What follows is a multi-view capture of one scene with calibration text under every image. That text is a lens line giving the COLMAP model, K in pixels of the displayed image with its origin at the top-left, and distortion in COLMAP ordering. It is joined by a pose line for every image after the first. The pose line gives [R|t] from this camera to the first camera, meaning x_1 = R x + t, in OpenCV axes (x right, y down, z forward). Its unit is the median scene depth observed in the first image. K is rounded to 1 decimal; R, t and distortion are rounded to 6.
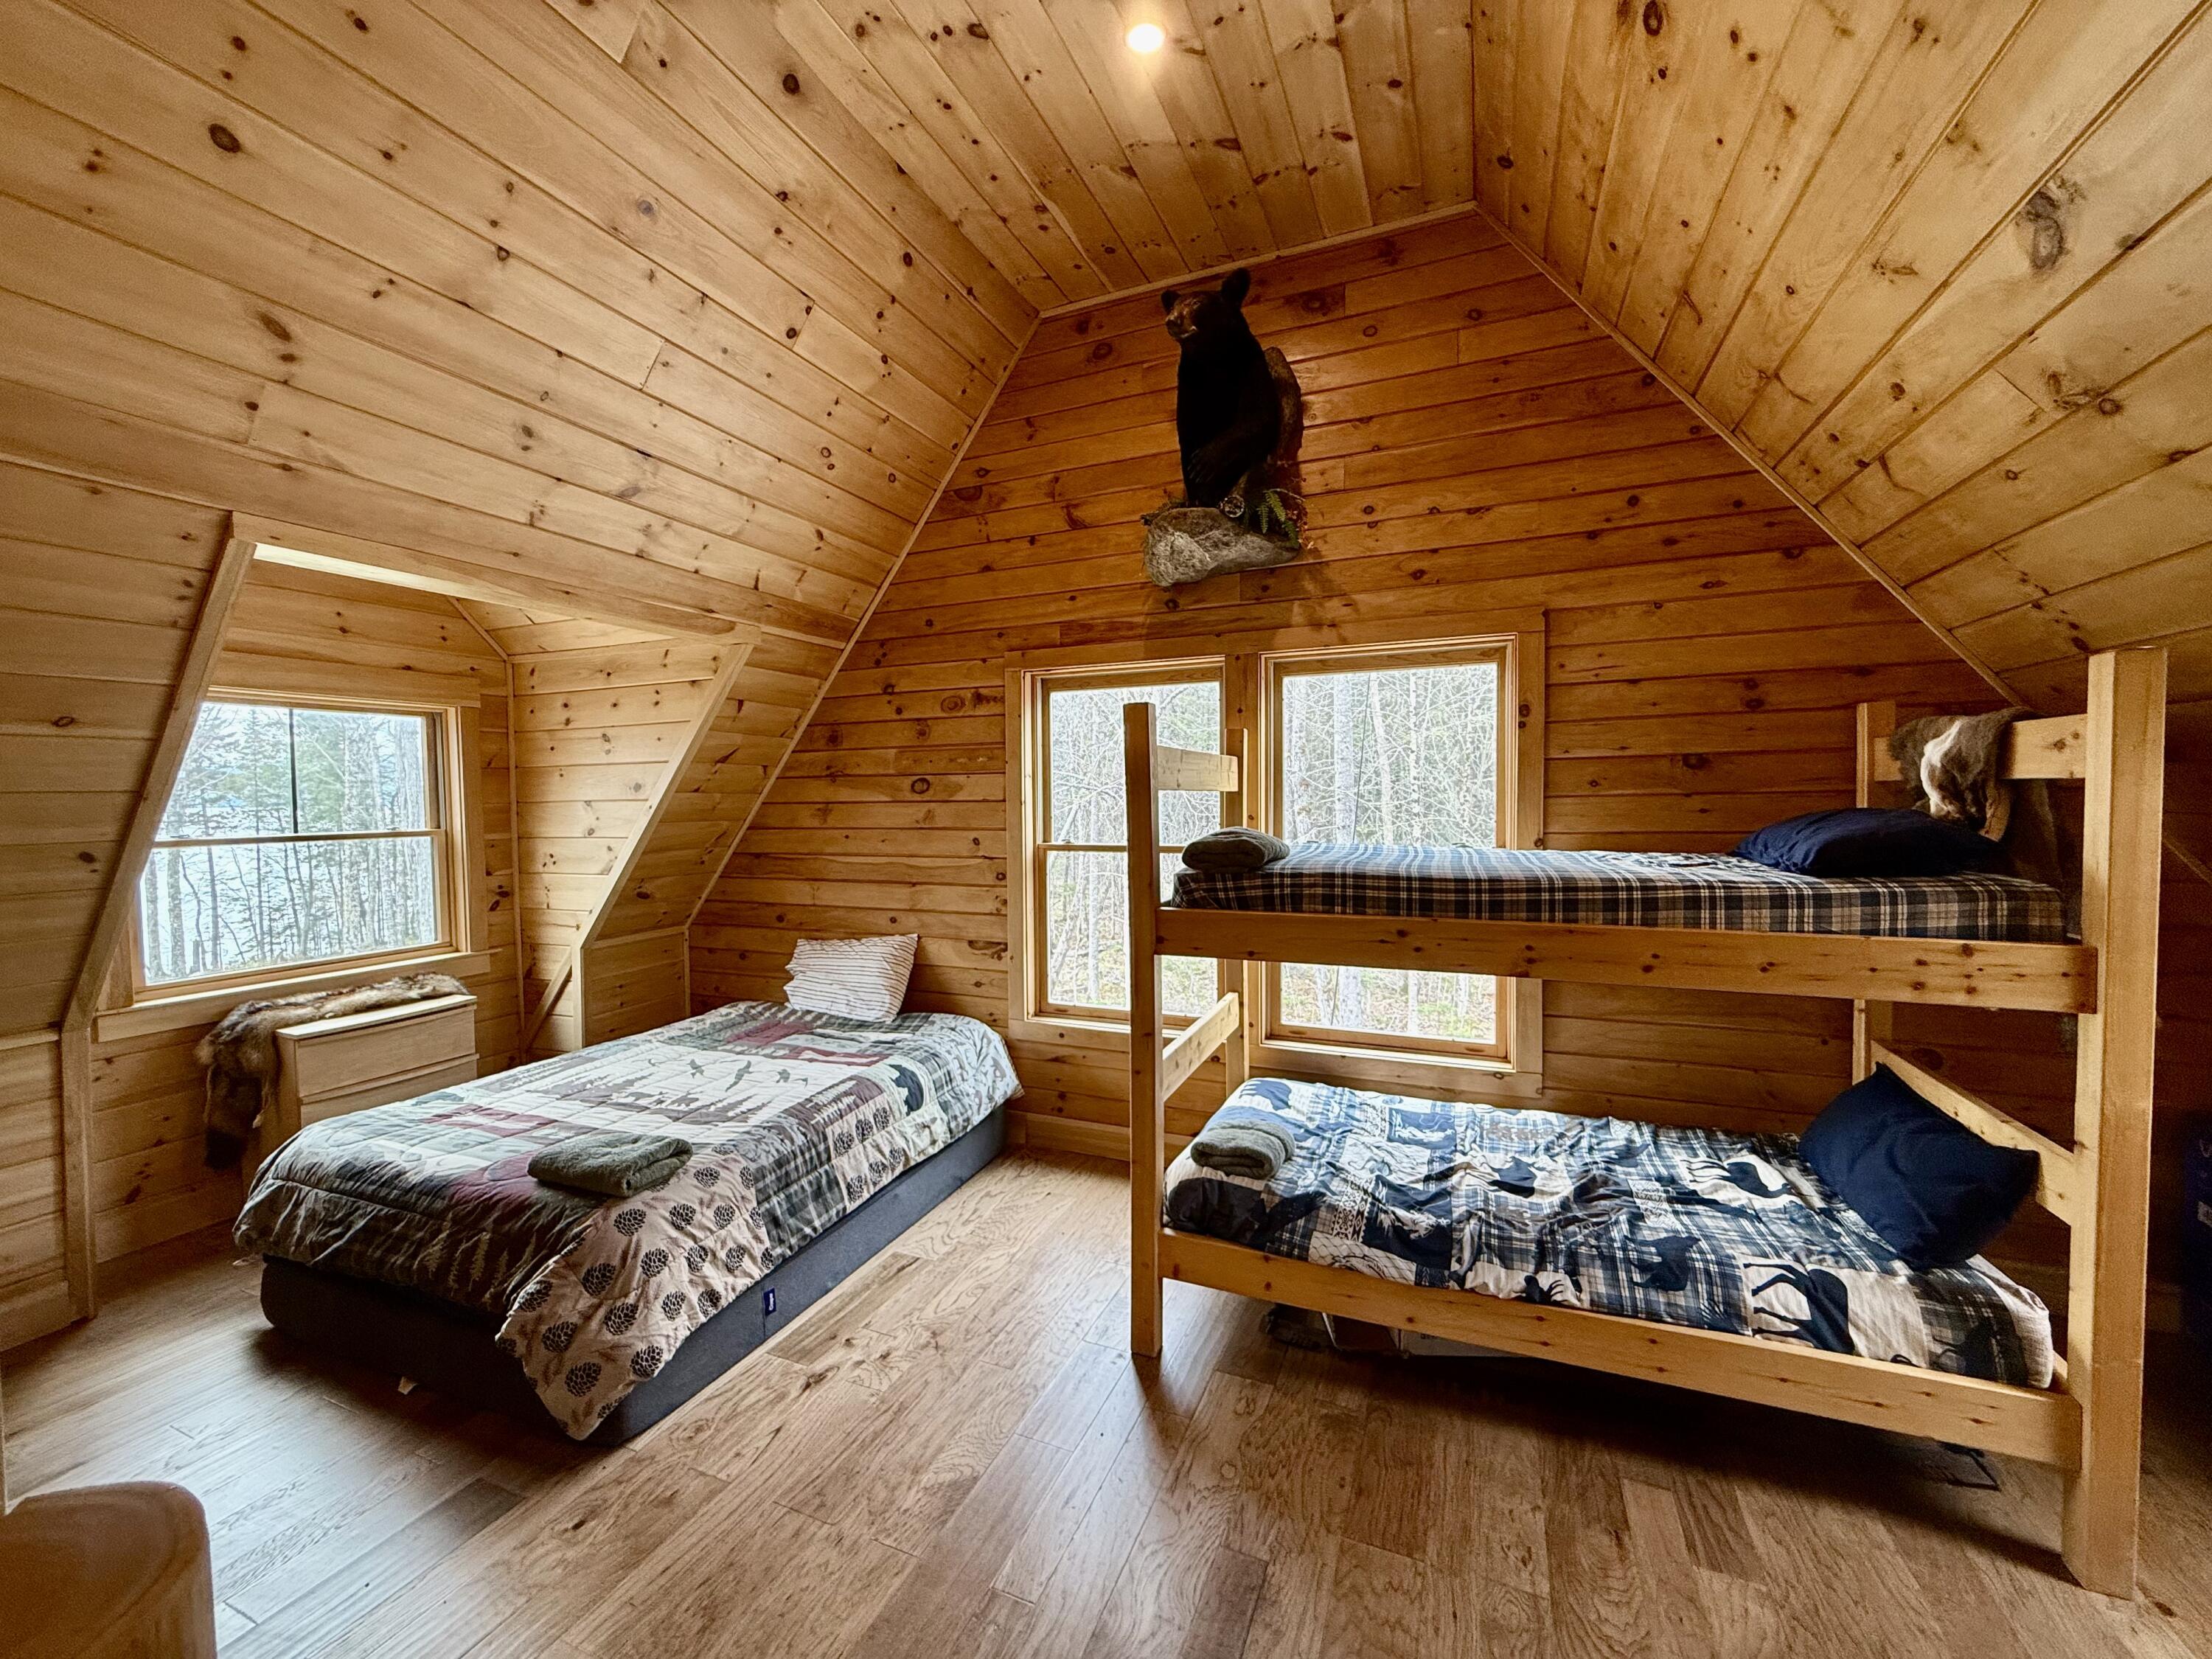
lens RADIAL K [[885.2, 0, 1101.7], [0, 885.2, 825.1], [0, 0, 1]] dist [-0.000945, 0.000522]
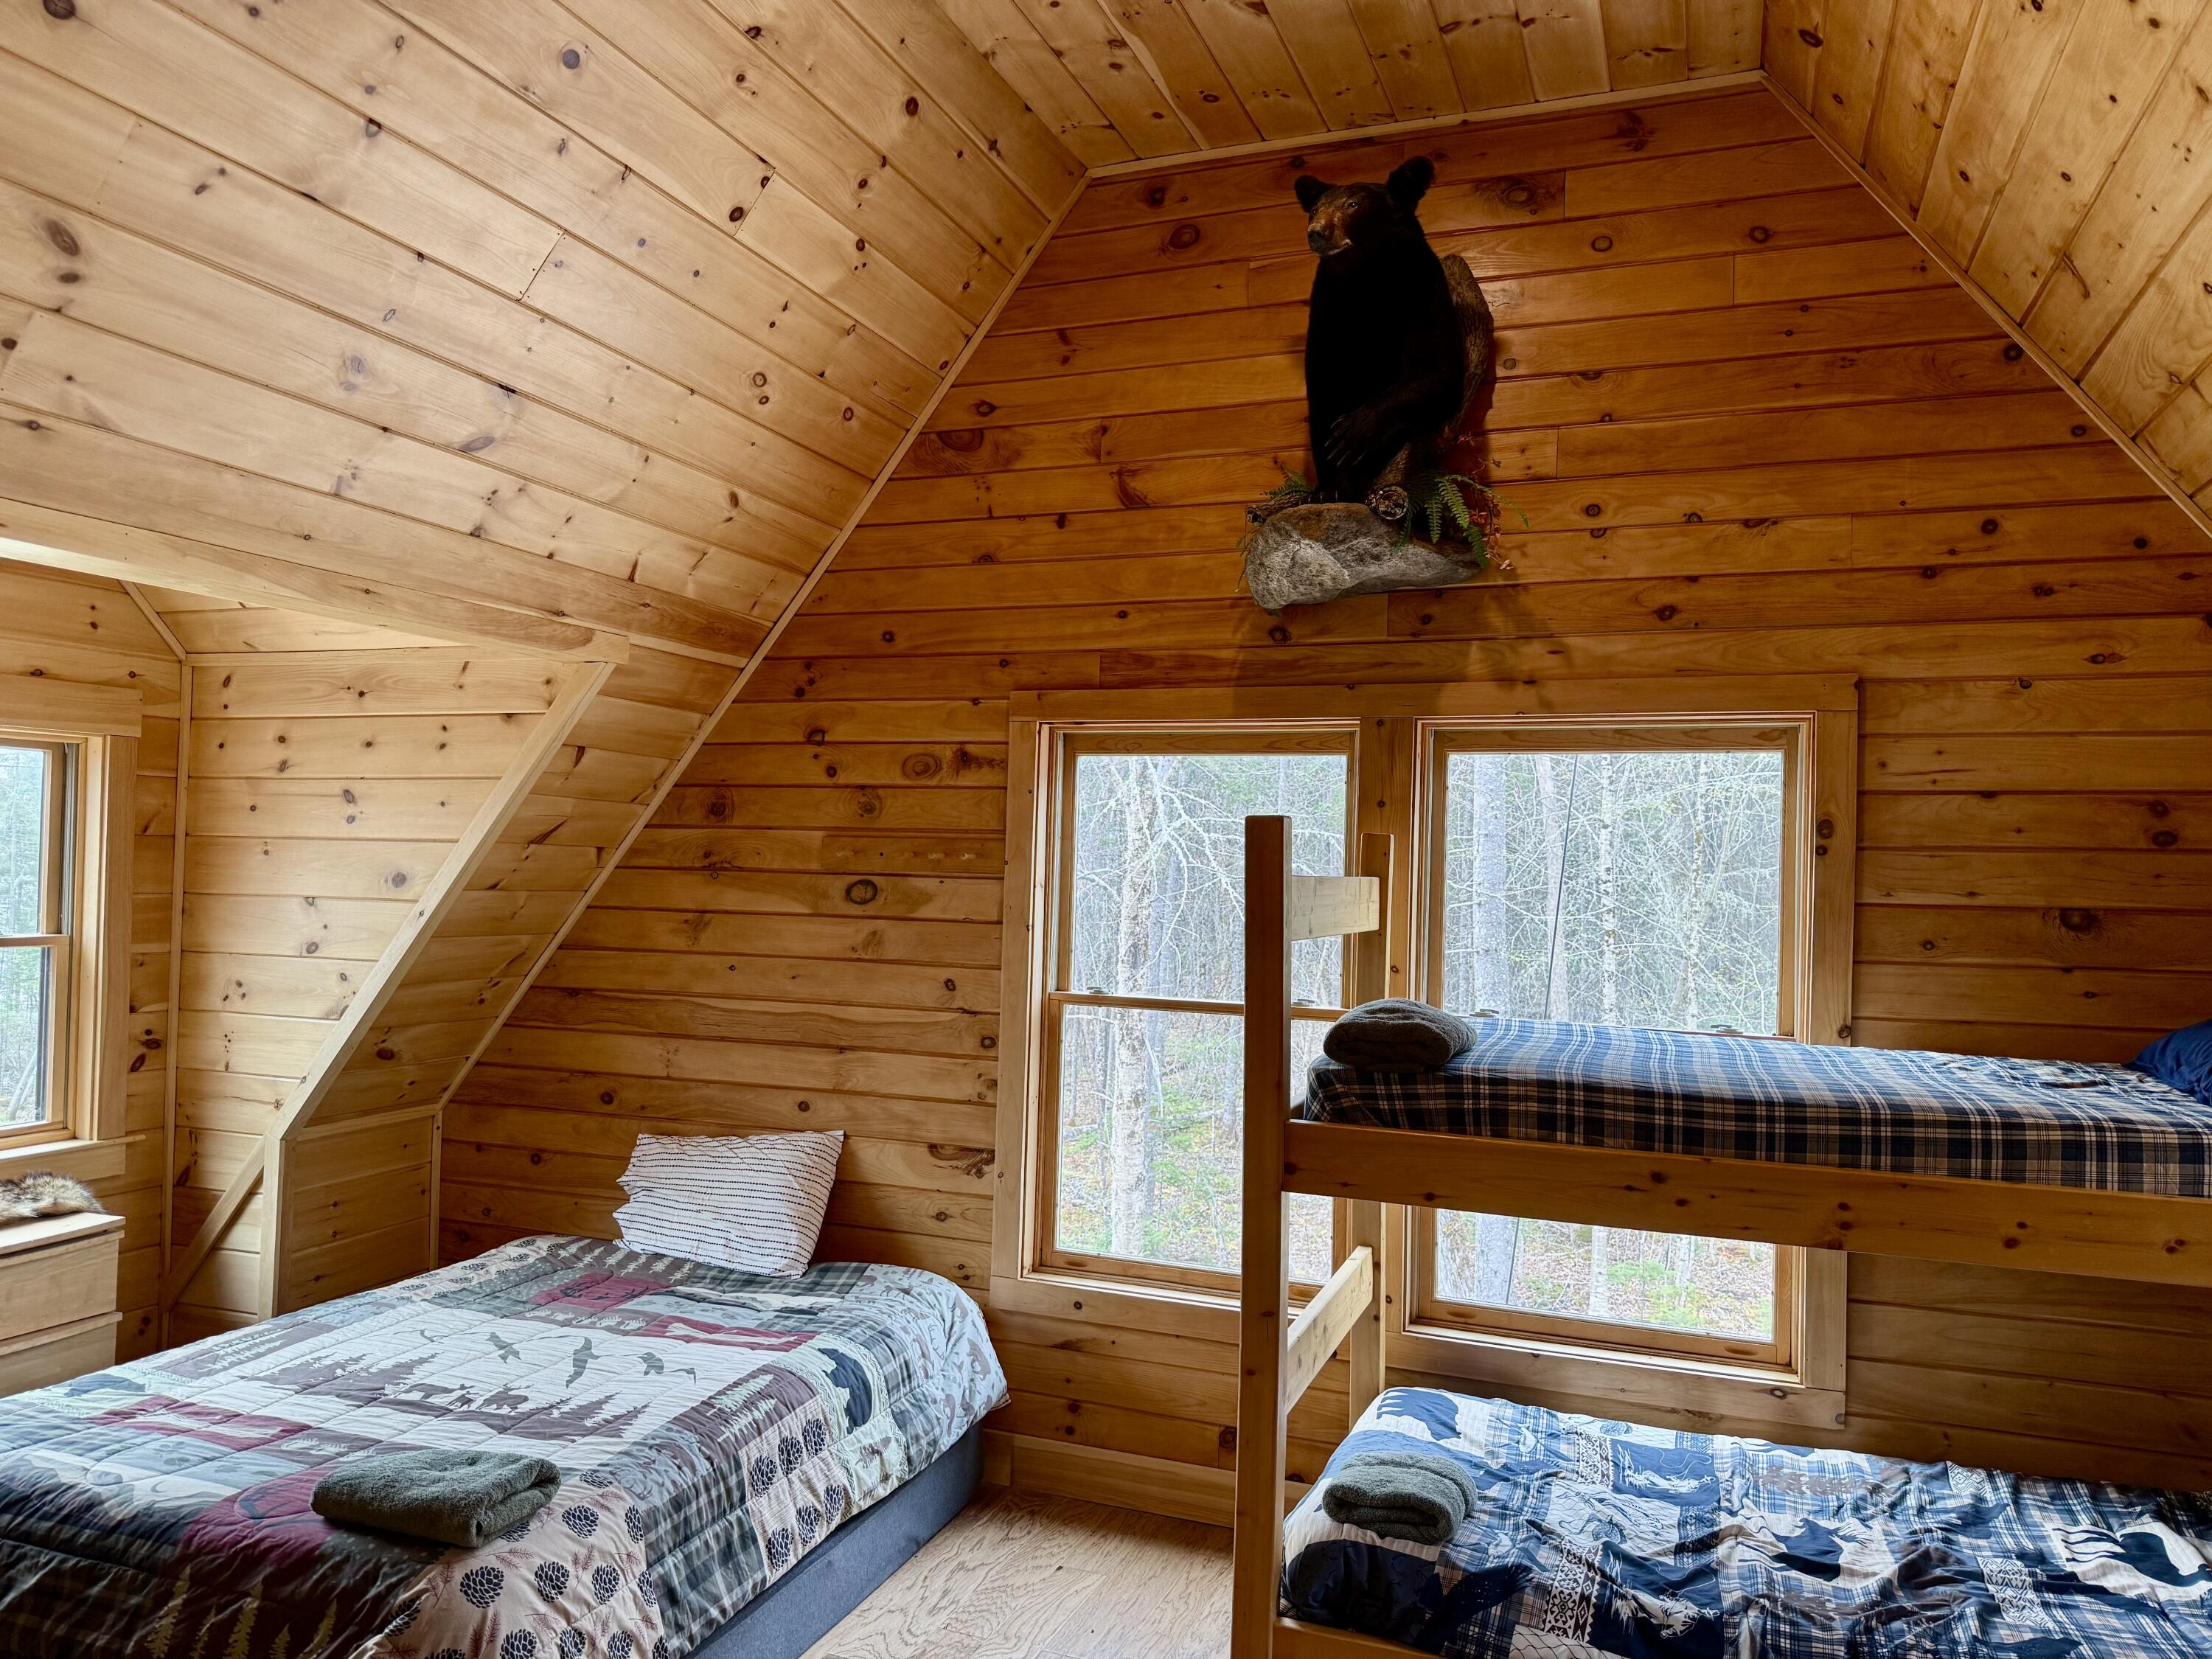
lens RADIAL K [[1572.8, 0, 1104.0], [0, 1572.8, 835.6], [0, 0, 1]] dist [0.018979, -0.028215]
pose [[0.998548, 0.039109, 0.037050, -0.105022], [-0.037082, 0.997857, -0.053908, -0.043543], [-0.039079, 0.052456, 0.997858, -0.155142]]
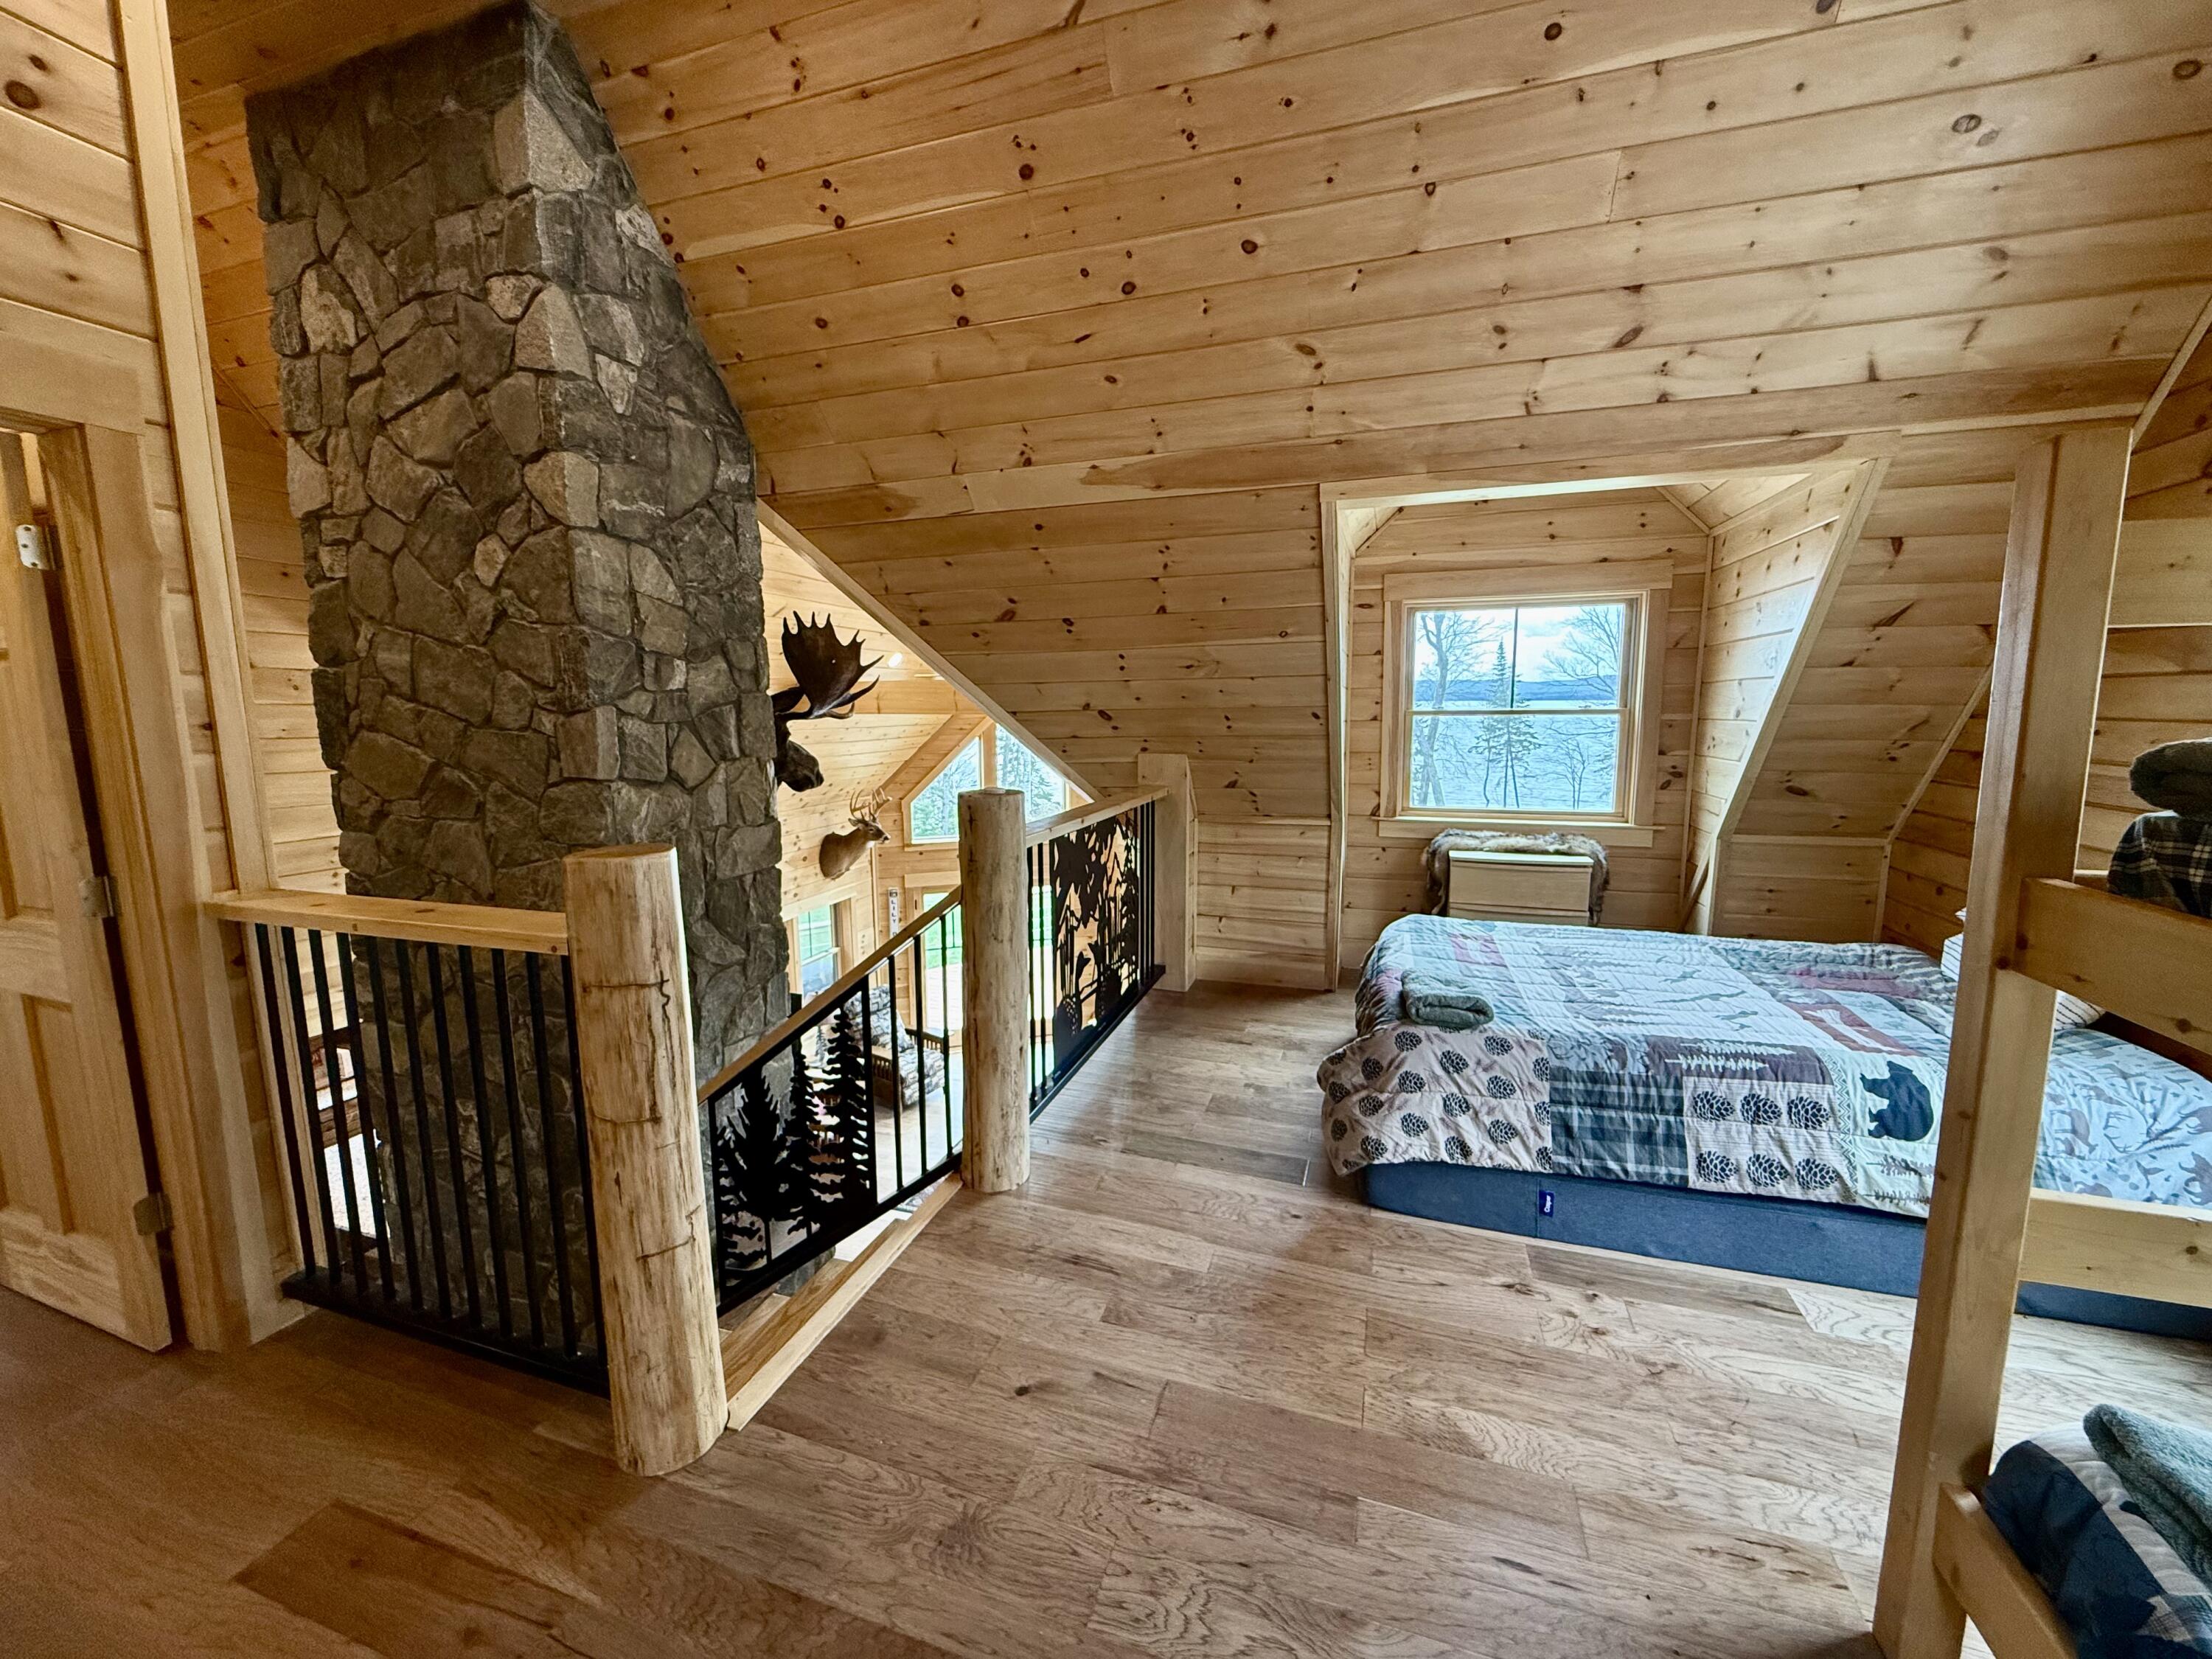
lens RADIAL K [[885.2, 0, 1091.2], [0, 885.2, 826.2], [0, 0, 1]] dist [-0.000945, 0.000522]
pose [[0.073735, 0.147607, -0.986294, 0.405130], [-0.025303, 0.988944, 0.146112, 0.007718], [0.996957, 0.014182, 0.076655, 0.370443]]
